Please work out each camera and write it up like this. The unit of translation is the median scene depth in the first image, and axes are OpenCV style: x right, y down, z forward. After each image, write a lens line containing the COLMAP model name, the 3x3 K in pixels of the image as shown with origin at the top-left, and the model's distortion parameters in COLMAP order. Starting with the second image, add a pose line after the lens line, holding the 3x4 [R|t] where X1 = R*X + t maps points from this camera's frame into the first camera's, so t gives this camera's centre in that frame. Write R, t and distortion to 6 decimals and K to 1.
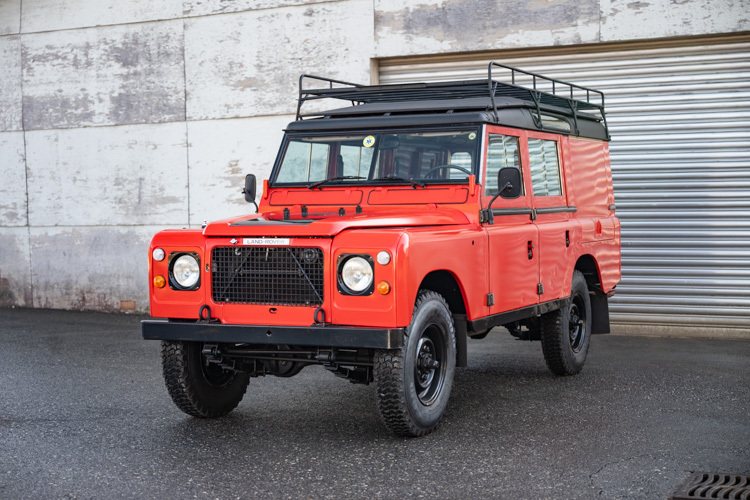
lens RADIAL K [[1218.5, 0, 375.0], [0, 1218.5, 250.0], [0, 0, 1]] dist [0.015995, 0.054914]
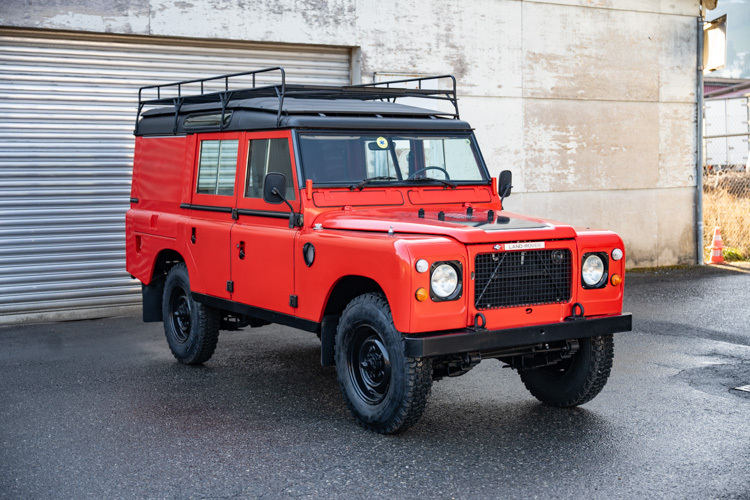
lens RADIAL K [[1124.1, 0, 375.0], [0, 1124.1, 250.0], [0, 0, 1]] dist [0.004851, -0.026473]
pose [[0.522642, -0.059168, 0.850497, -0.532860], [0.028114, 0.998242, 0.052171, -0.031273], [-0.852089, -0.003356, 0.523387, 0.328163]]
